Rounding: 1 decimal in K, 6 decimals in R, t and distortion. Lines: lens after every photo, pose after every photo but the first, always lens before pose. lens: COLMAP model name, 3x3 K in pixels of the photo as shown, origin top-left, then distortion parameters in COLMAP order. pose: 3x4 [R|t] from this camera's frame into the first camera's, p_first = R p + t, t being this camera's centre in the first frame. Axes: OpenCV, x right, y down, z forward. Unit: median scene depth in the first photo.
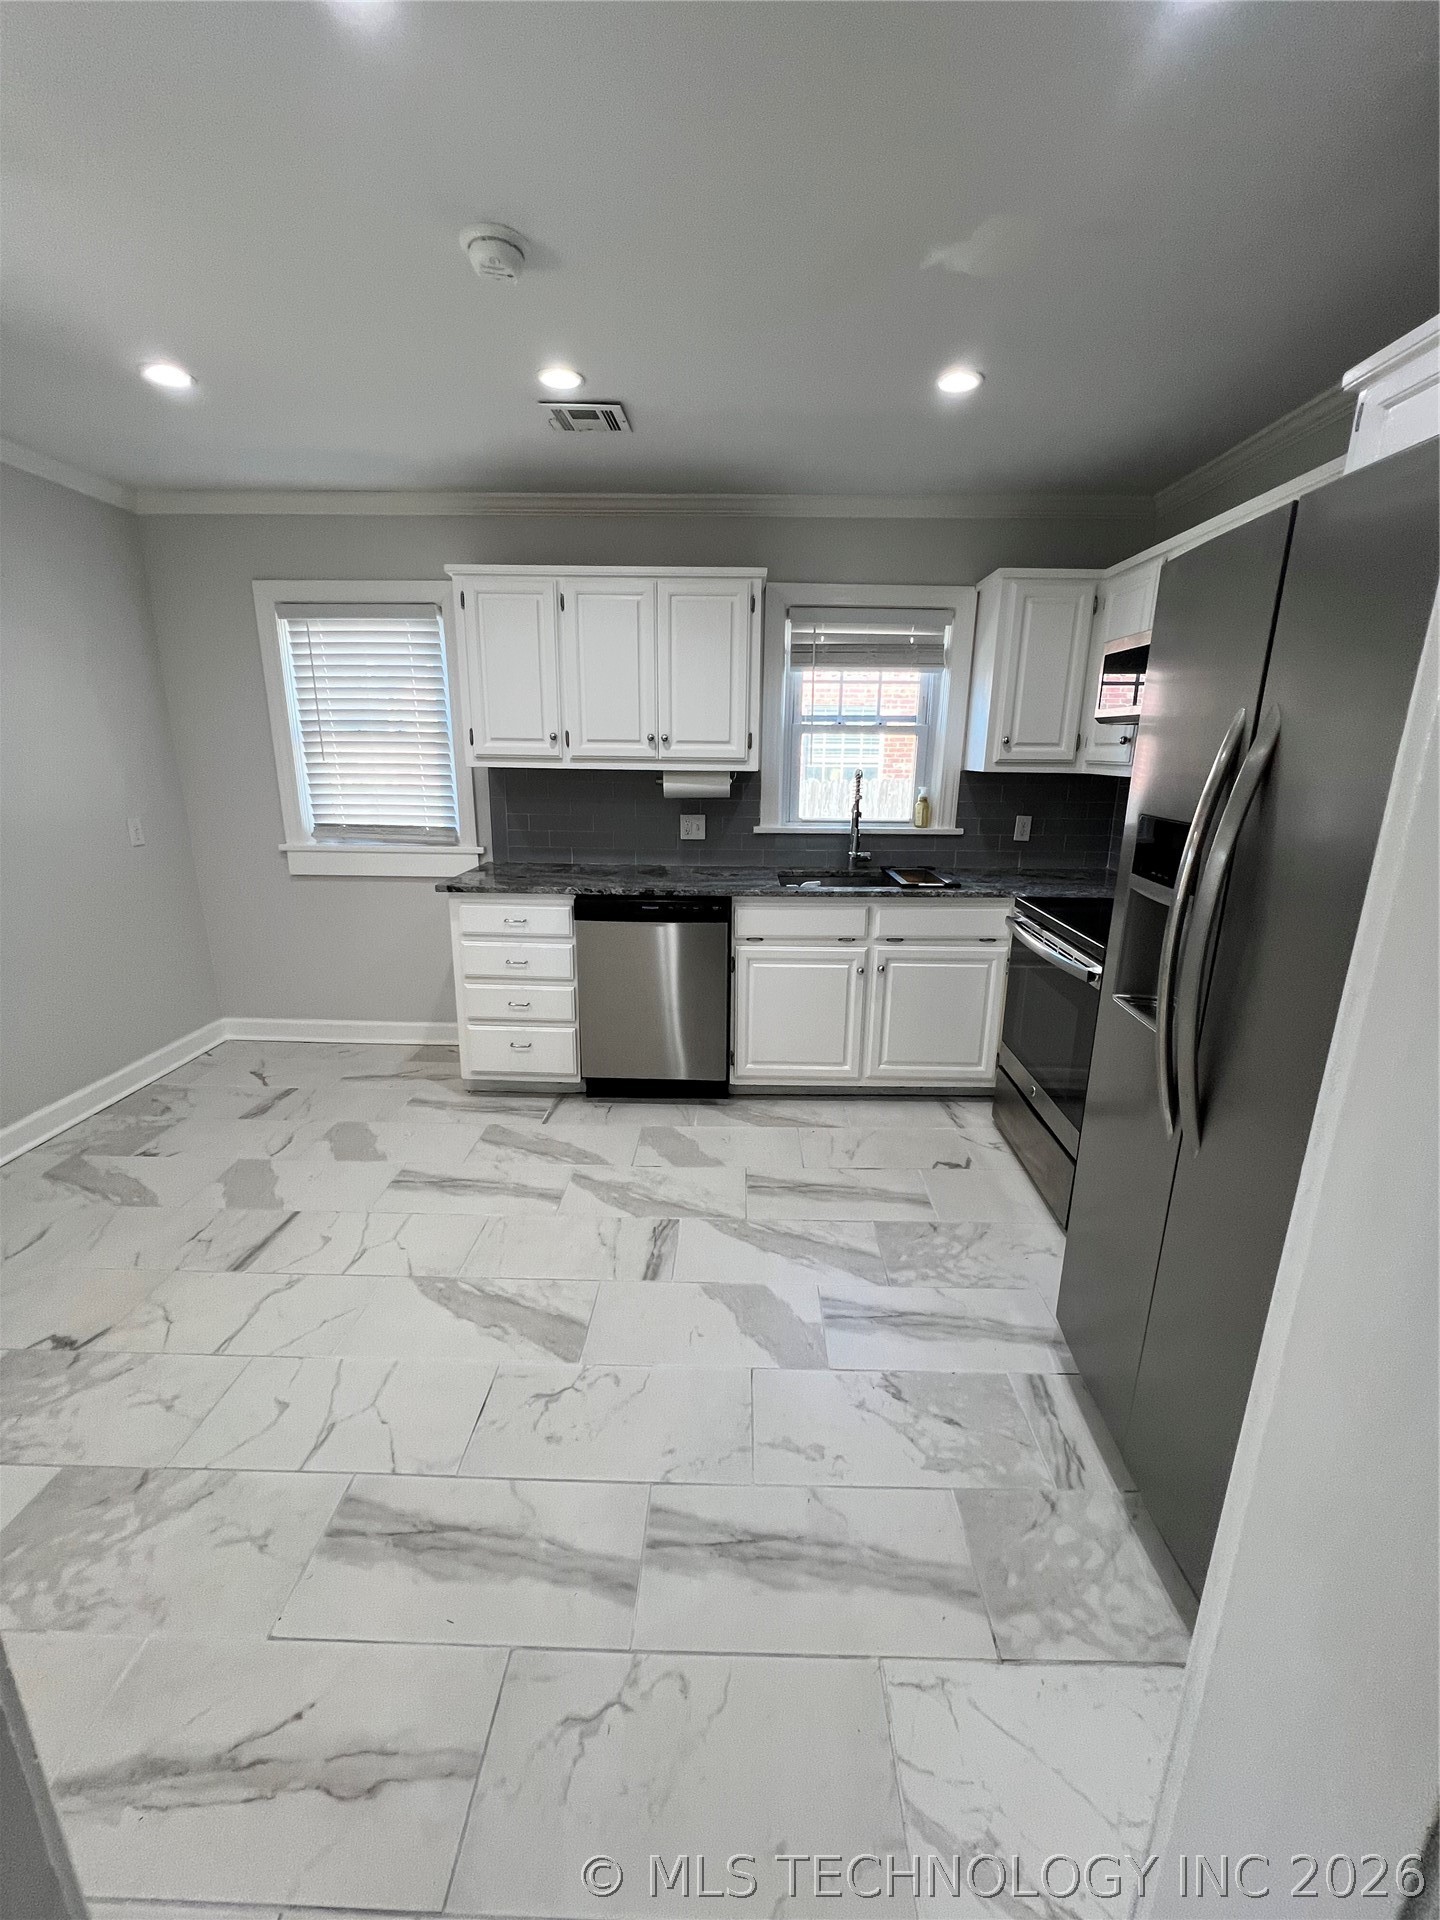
lens RADIAL K [[770.5, 0, 727.1], [0, 770.5, 957.5], [0, 0, 1]] dist [0.001060, 0.000074]
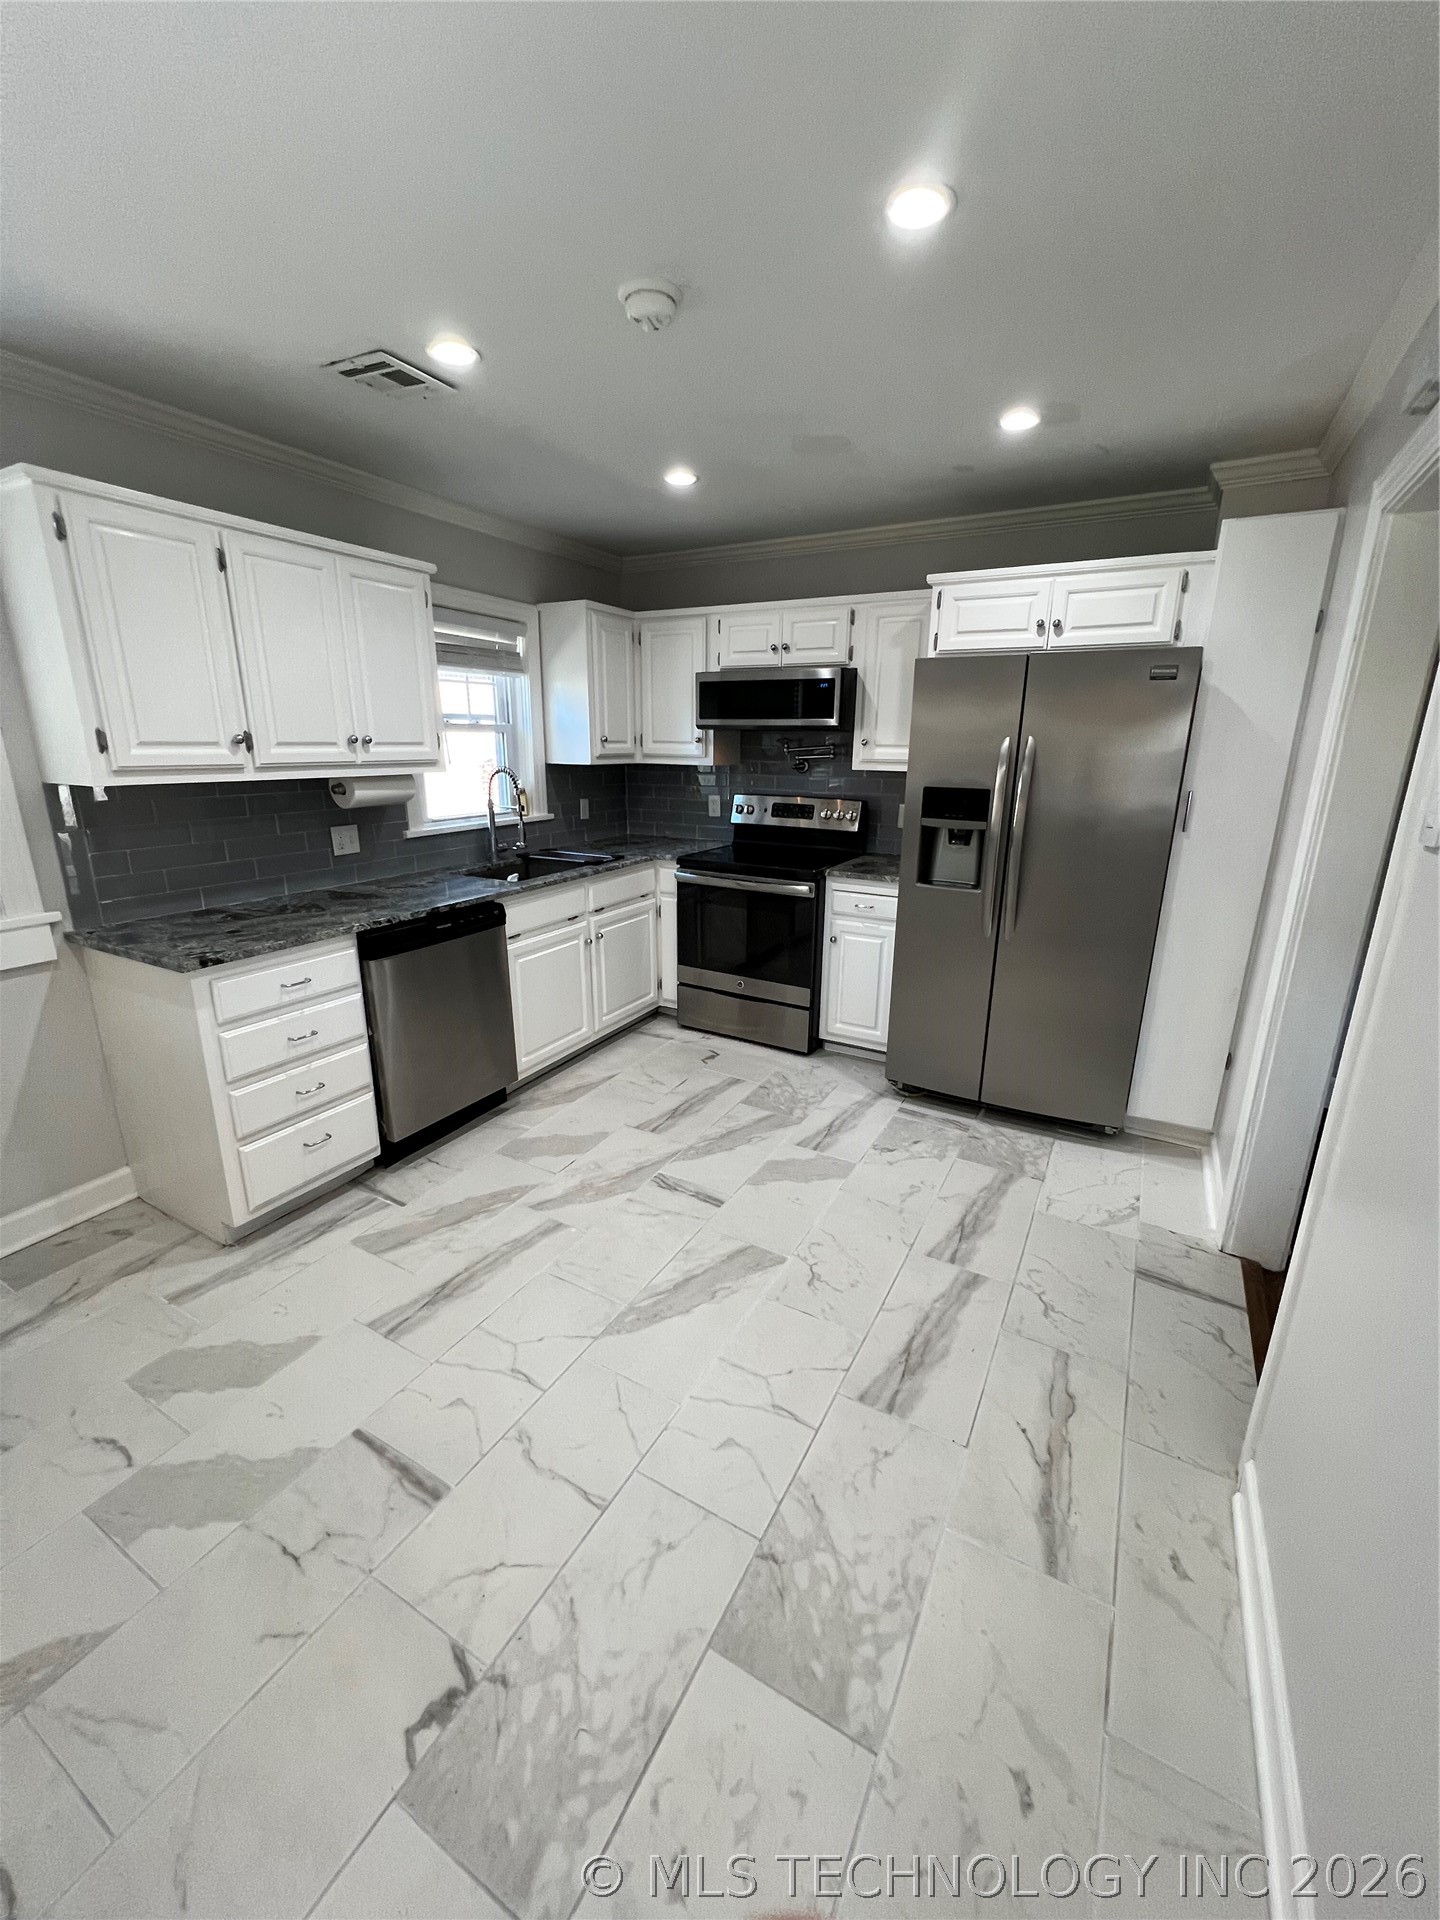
lens RADIAL K [[770.5, 0, 721.4], [0, 770.5, 958.1], [0, 0, 1]] dist [0.001060, 0.000074]
pose [[0.465923, -0.250371, 0.848664, -0.763562], [0.226130, 0.960974, 0.159357, -0.103872], [-0.855442, 0.117660, 0.504356, 0.266129]]
